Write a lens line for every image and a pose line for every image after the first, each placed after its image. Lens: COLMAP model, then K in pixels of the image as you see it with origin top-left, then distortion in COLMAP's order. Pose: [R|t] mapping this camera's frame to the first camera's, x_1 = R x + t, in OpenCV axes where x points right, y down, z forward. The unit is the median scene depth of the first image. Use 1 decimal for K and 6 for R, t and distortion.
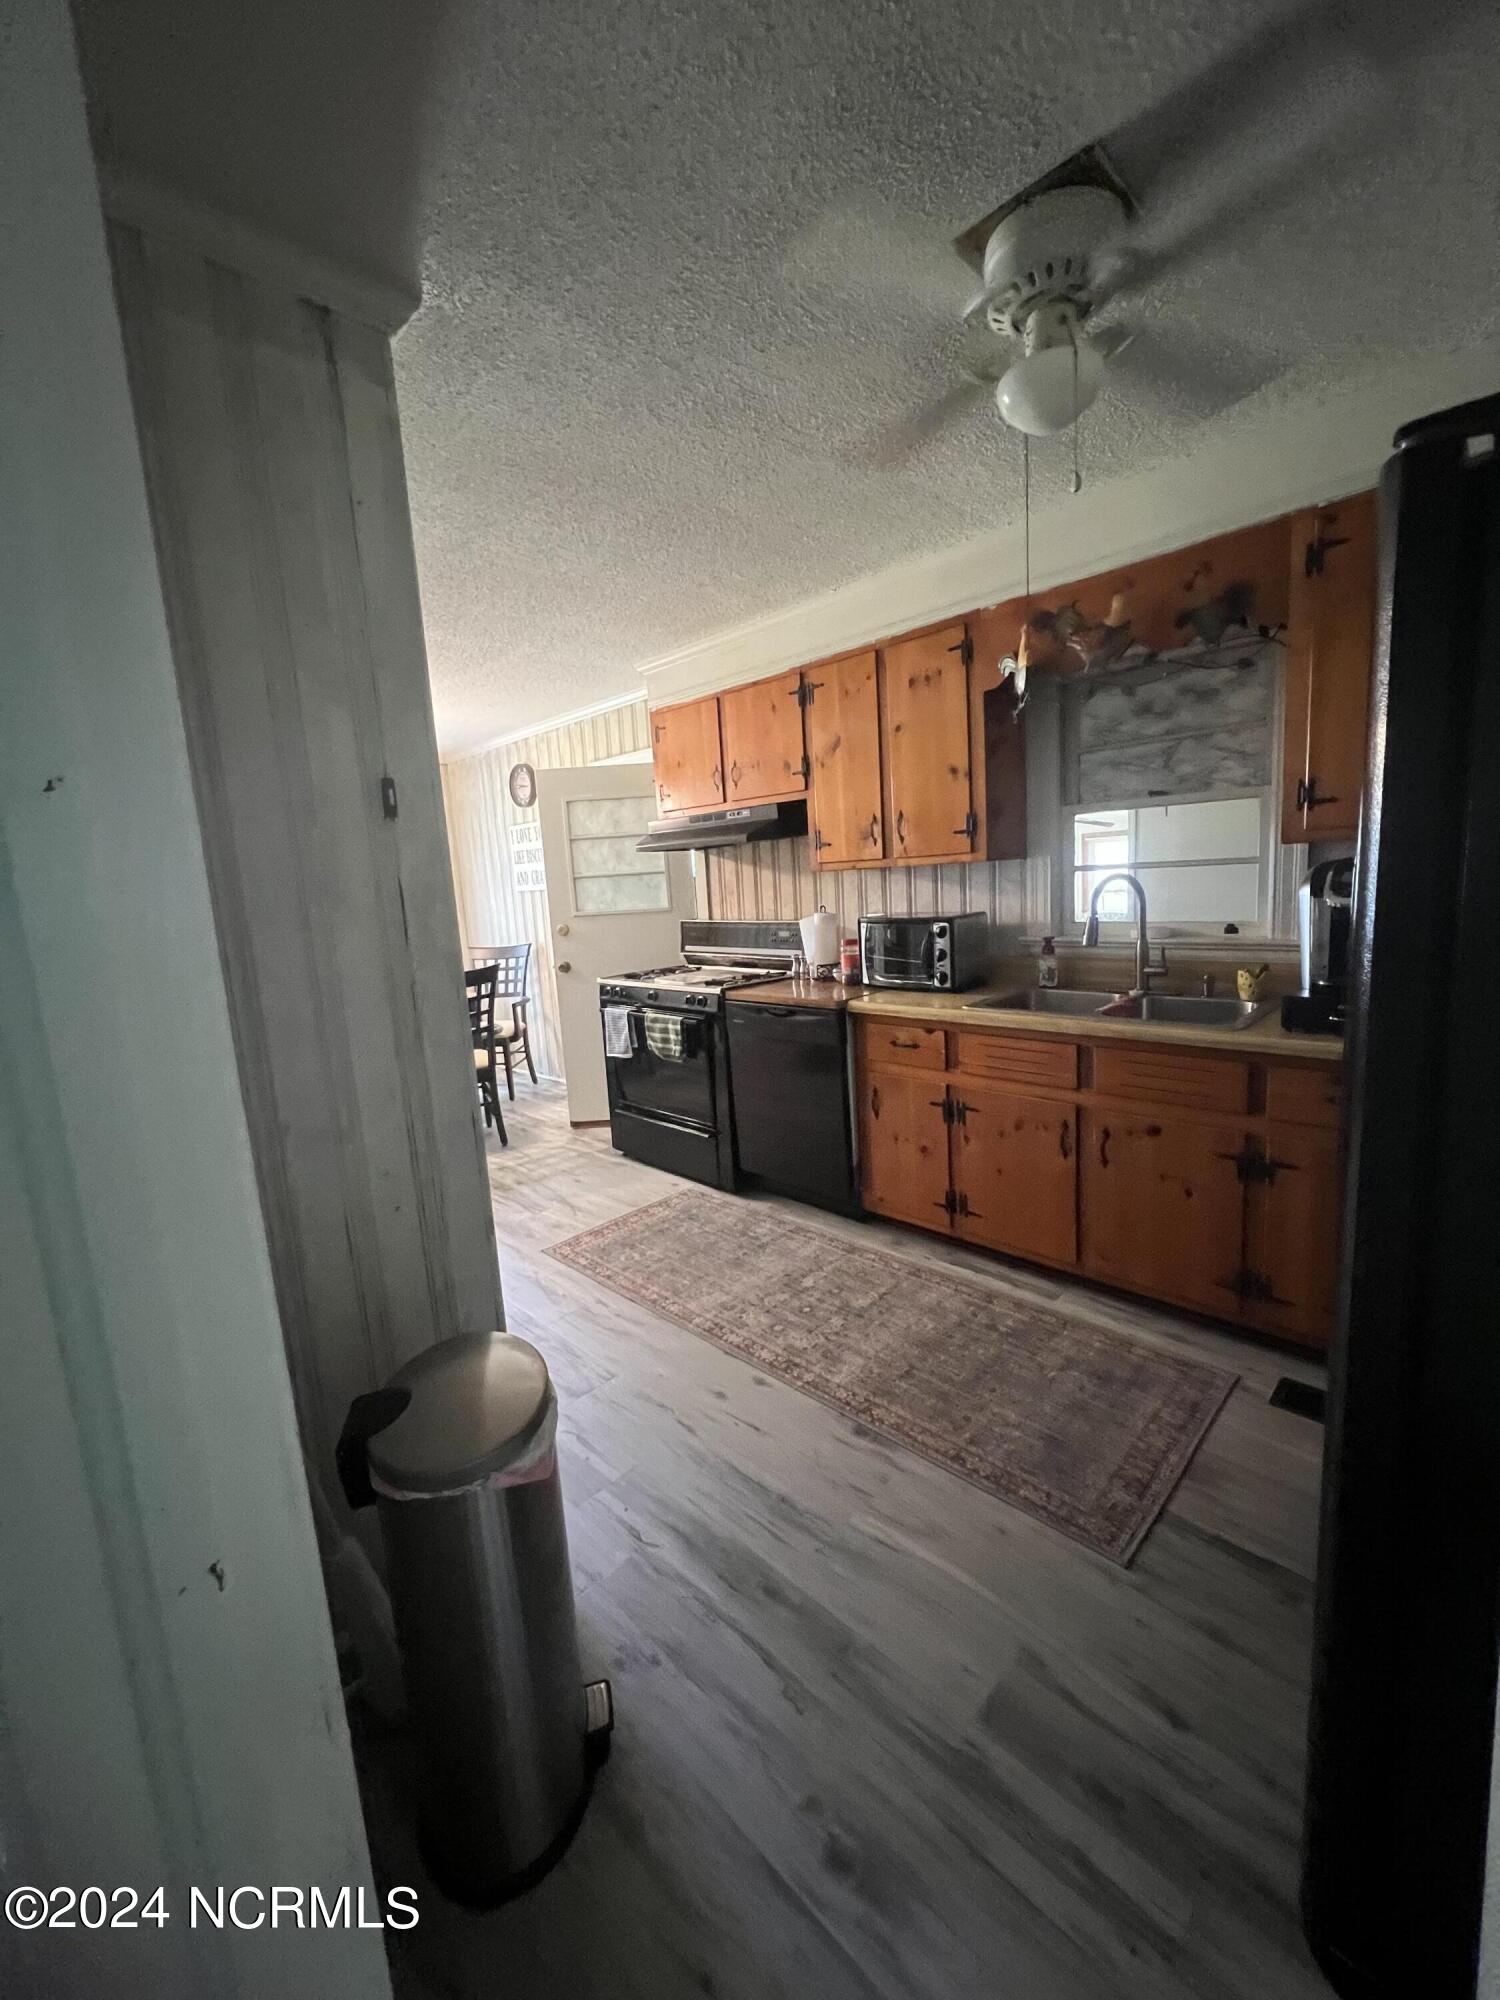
lens RADIAL K [[805.0, 0, 762.1], [0, 805.0, 1008.3], [0, 0, 1]] dist [-0.000922, -0.000289]
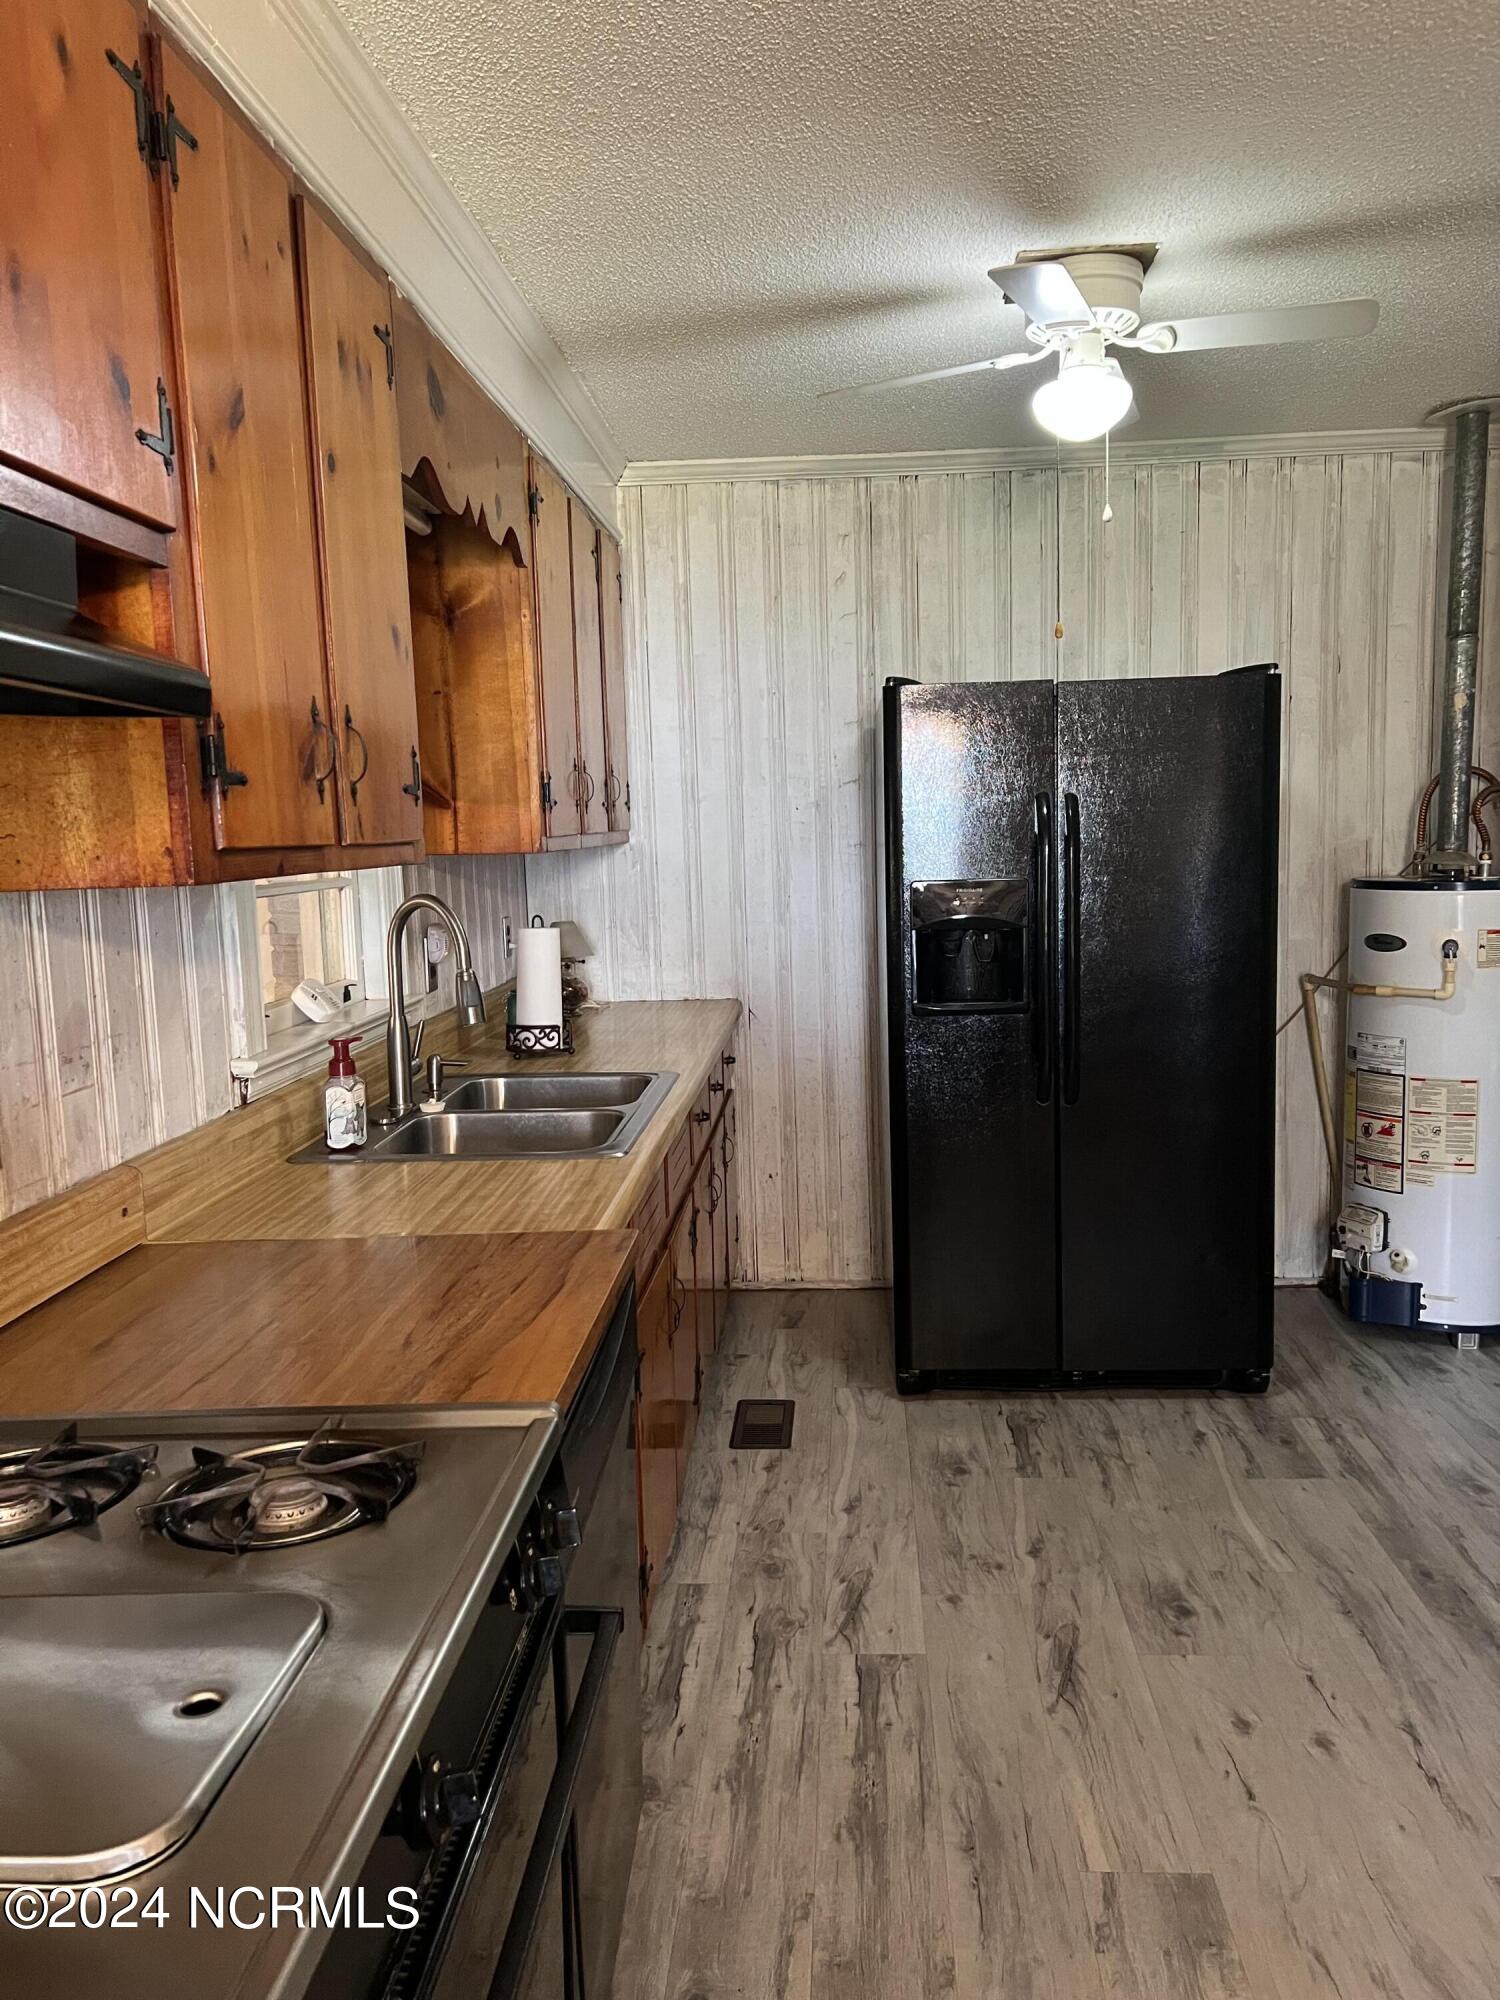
lens RADIAL K [[1516.3, 0, 766.4], [0, 1516.3, 1011.7], [0, 0, 1]] dist [0.056978, -0.068422]
pose [[-0.660801, -0.007672, 0.750522, -0.793075], [0.192435, 0.964792, 0.179293, -0.369762], [-0.725473, 0.262904, -0.636059, 2.441915]]
